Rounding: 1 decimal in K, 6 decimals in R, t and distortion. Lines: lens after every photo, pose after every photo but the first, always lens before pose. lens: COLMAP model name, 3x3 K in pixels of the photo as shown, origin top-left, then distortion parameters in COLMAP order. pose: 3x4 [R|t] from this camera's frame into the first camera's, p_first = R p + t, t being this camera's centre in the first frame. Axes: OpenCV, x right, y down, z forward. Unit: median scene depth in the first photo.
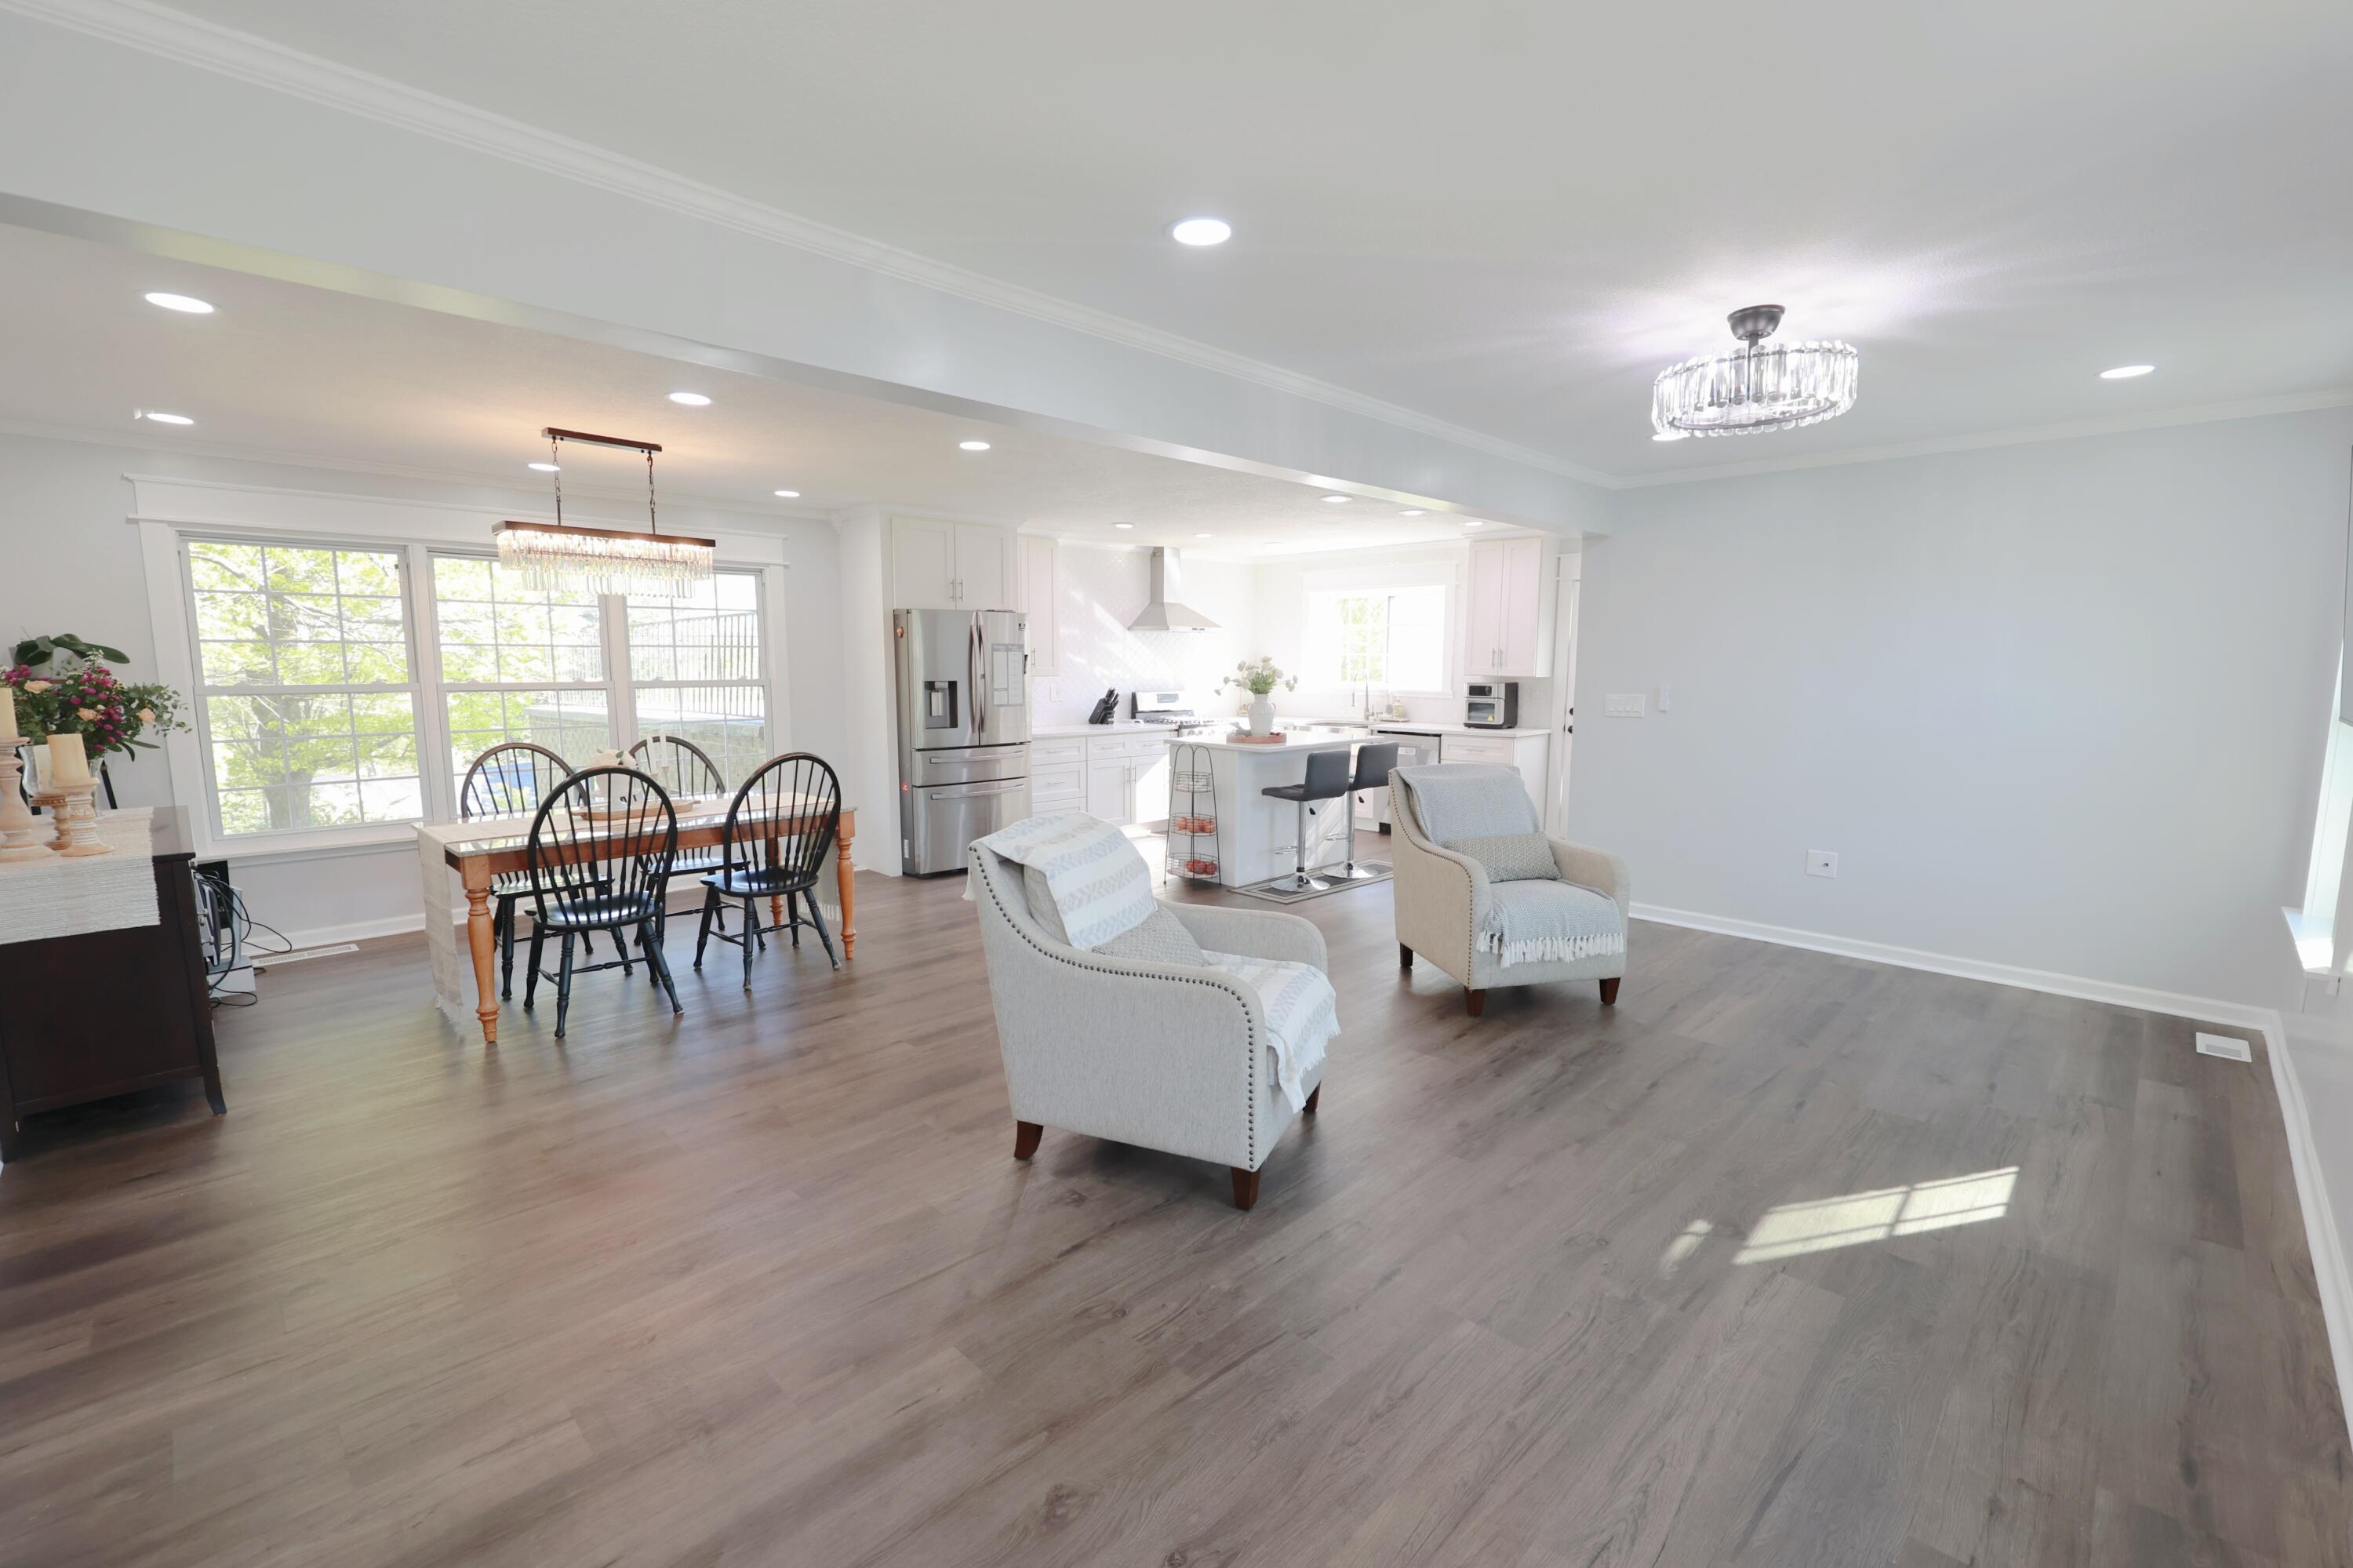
lens RADIAL K [[1007.4, 0, 1176.5], [0, 1007.4, 784.0], [0, 0, 1]] dist [0.000708, 0.000142]
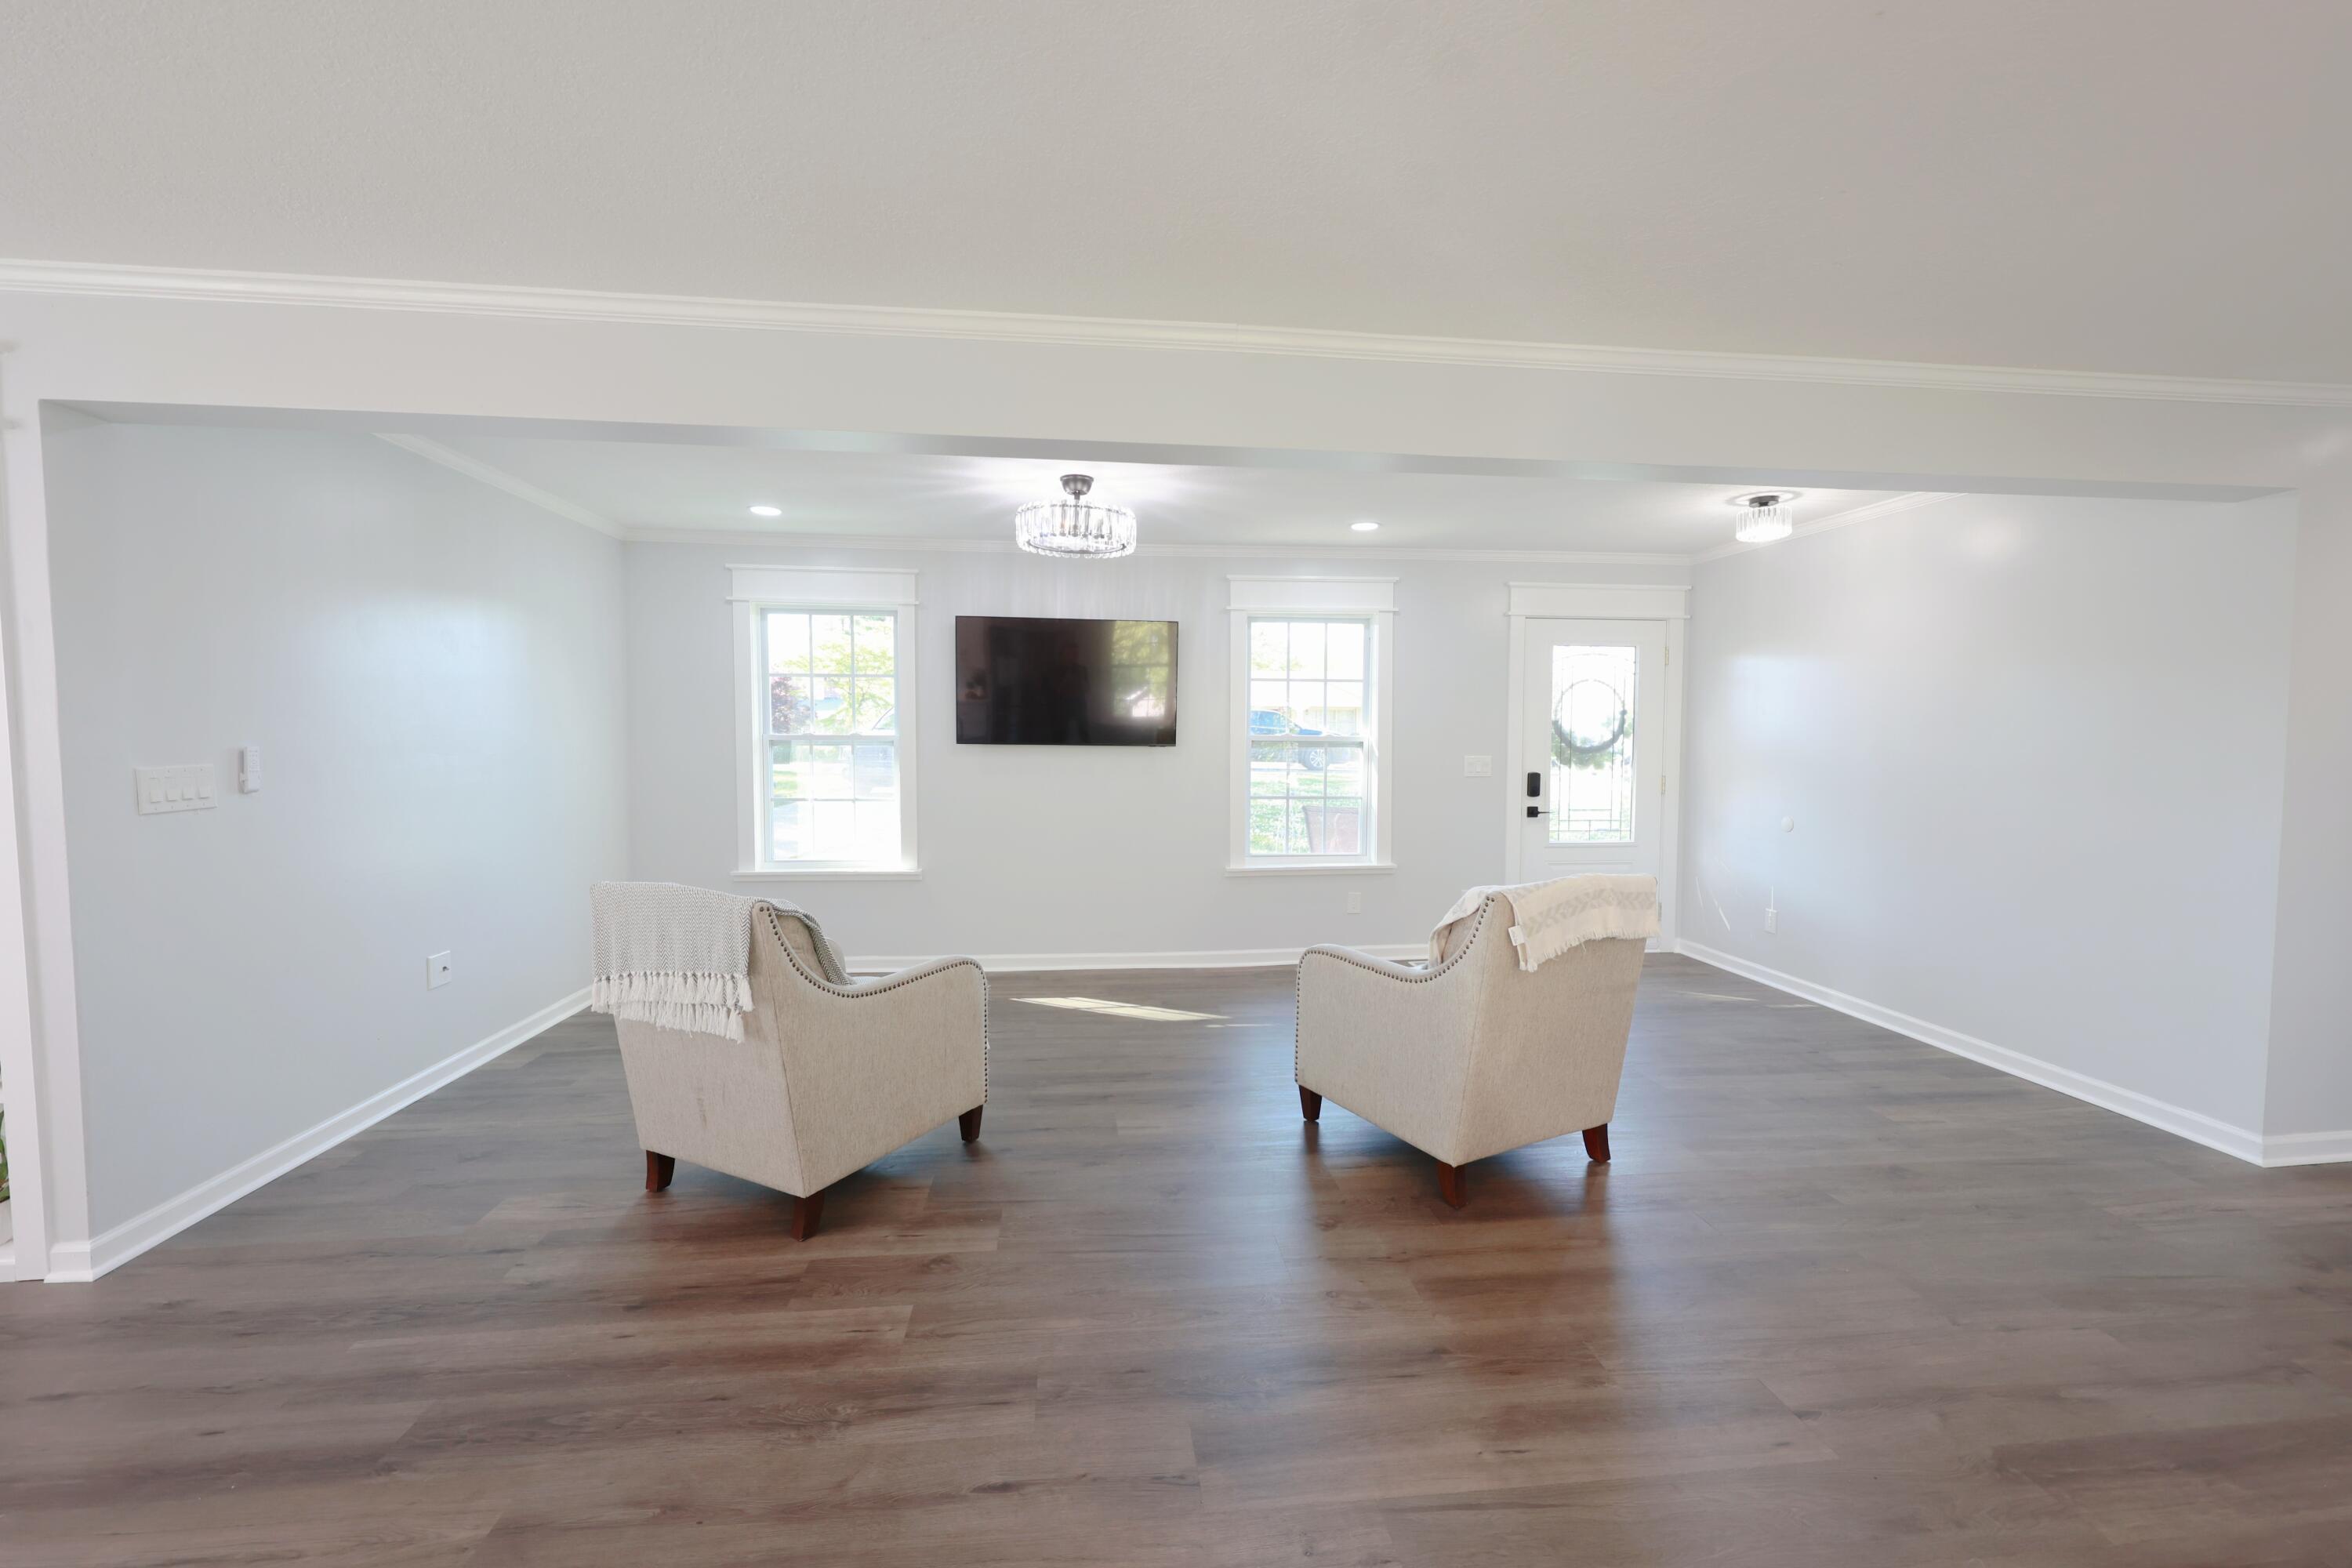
lens RADIAL K [[927.9, 0, 1182.9], [0, 927.9, 789.3], [0, 0, 1]] dist [0.000468, 0.000181]
pose [[-0.779544, -0.035288, 0.625353, -0.231086], [0.076760, 0.985503, 0.151298, -0.116739], [-0.621627, 0.165946, -0.765534, 1.095569]]
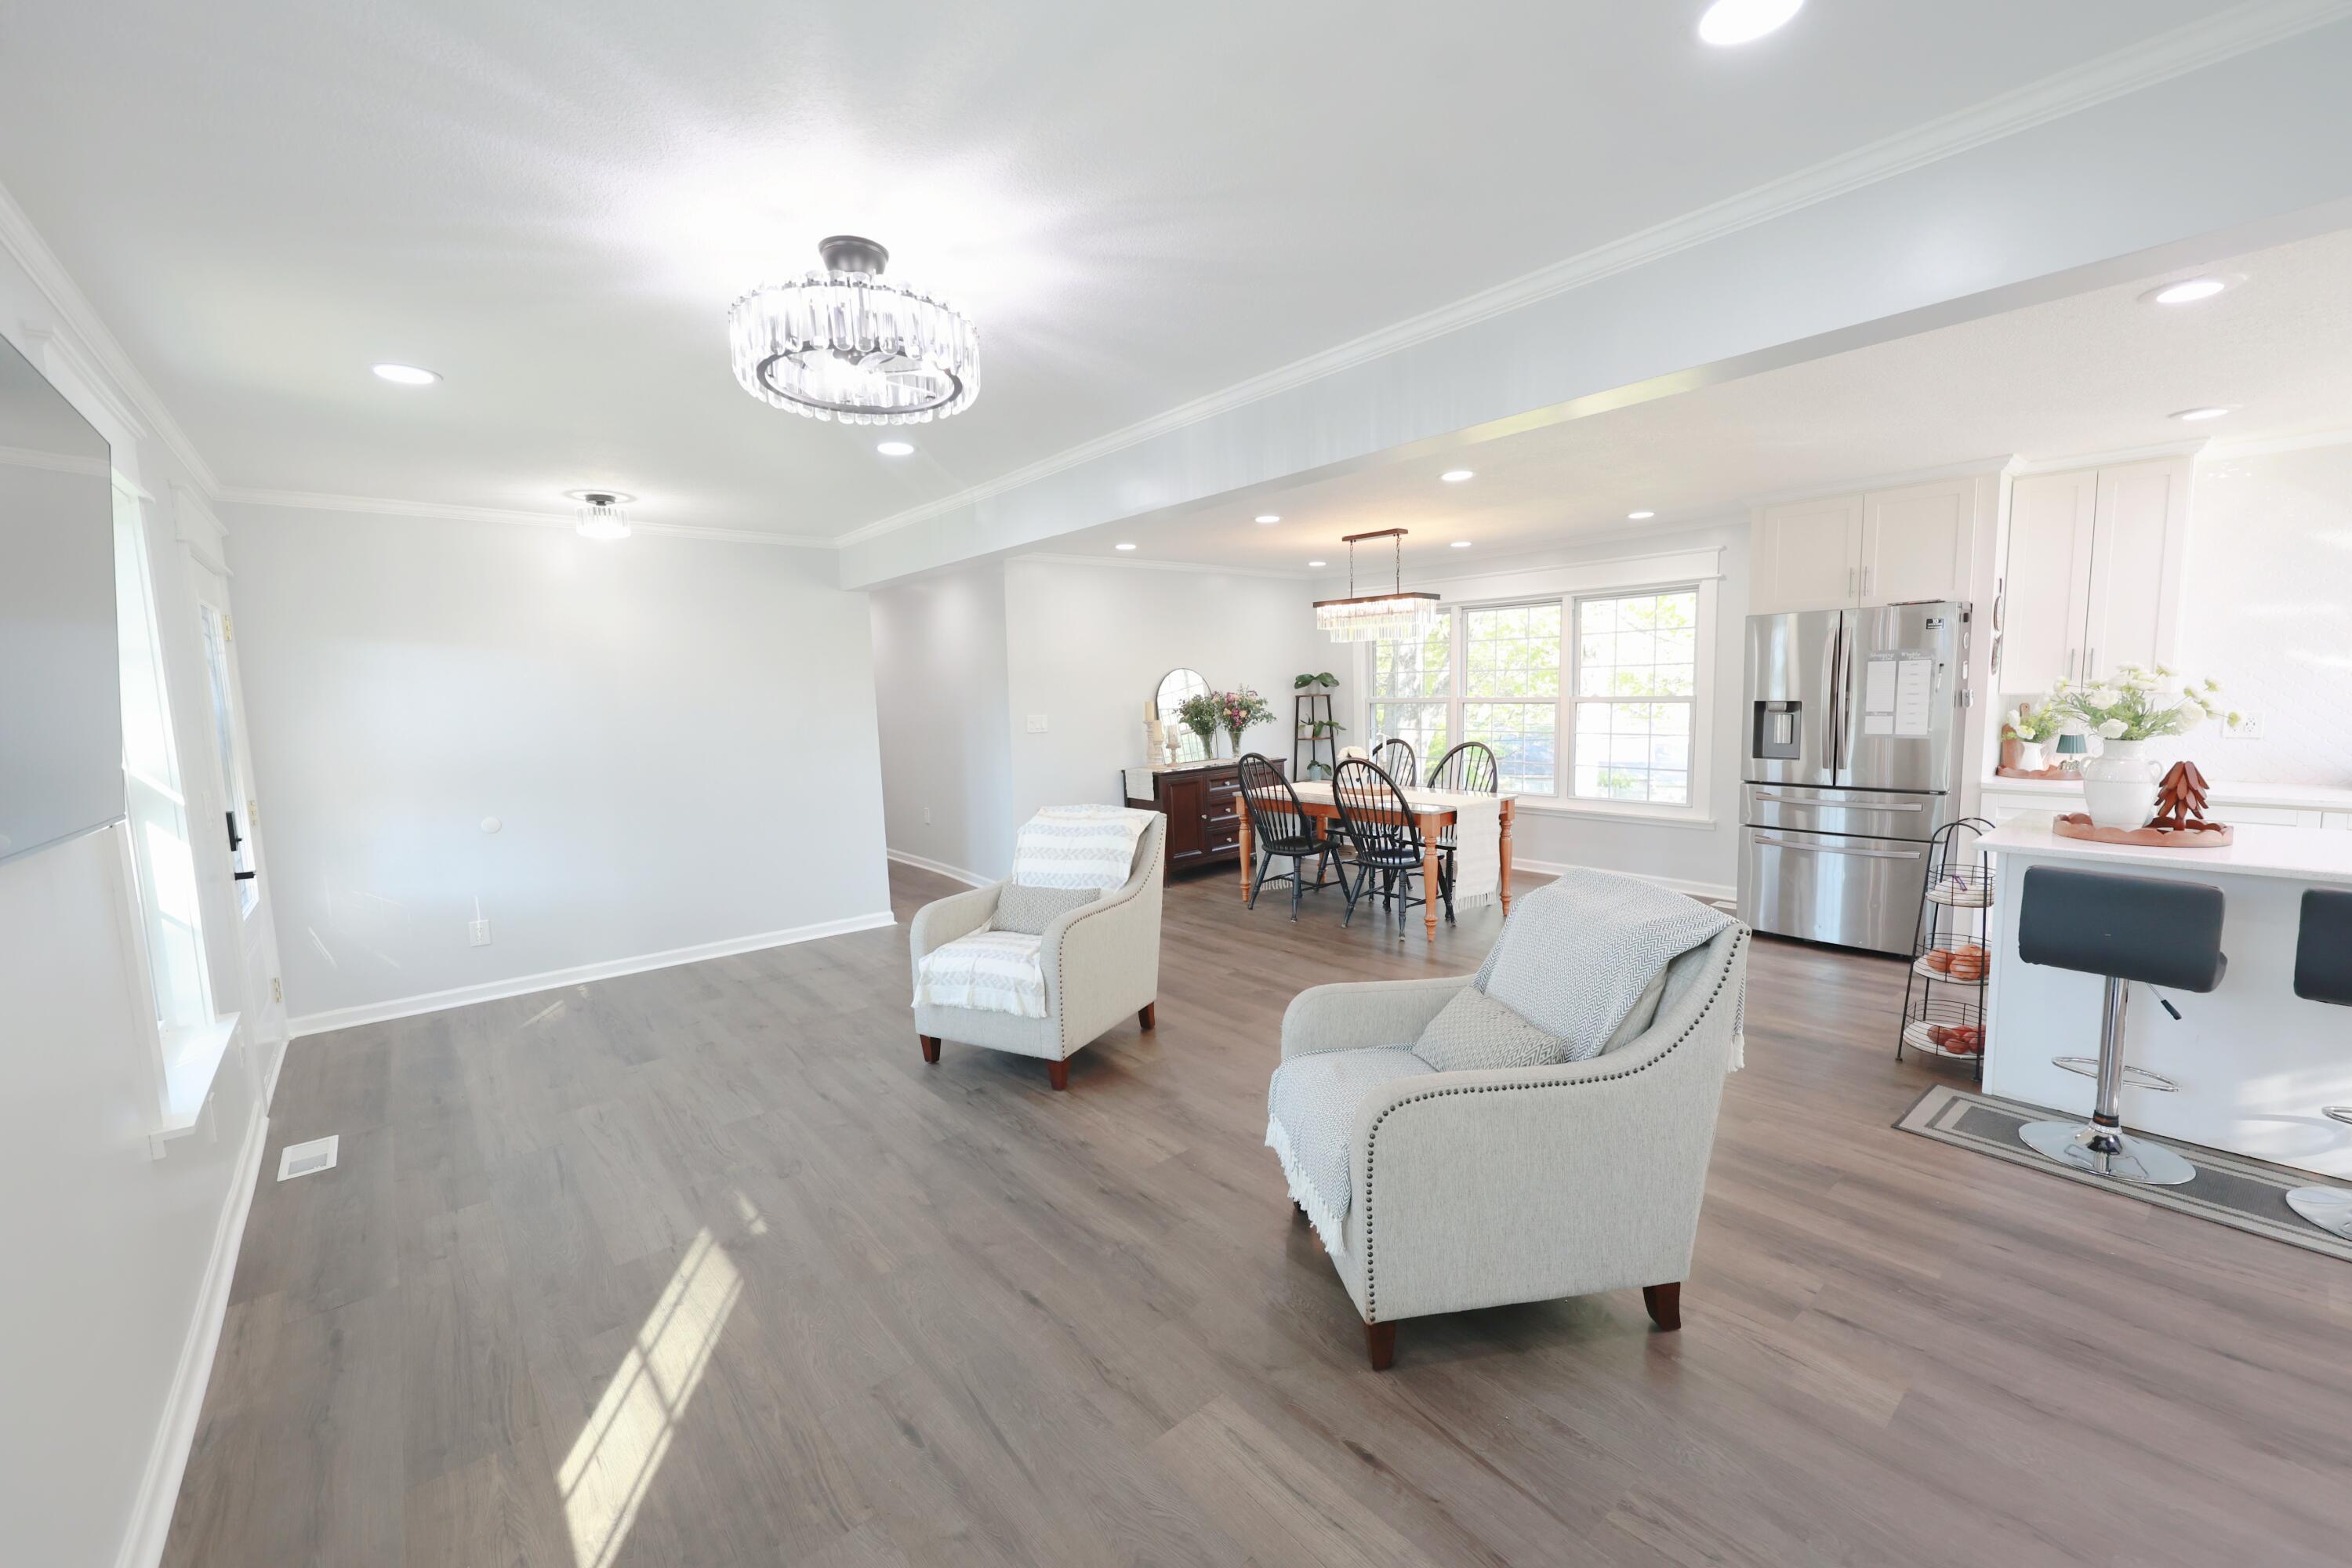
lens RADIAL K [[942.2, 0, 1185.5], [0, 942.2, 788.7], [0, 0, 1]] dist [-0.001422, -0.000319]
pose [[-0.085549, 0.110329, -0.990206, 0.698280], [-0.094467, 0.988474, 0.118298, -0.094230], [0.991845, 0.103662, -0.074141, 0.722563]]
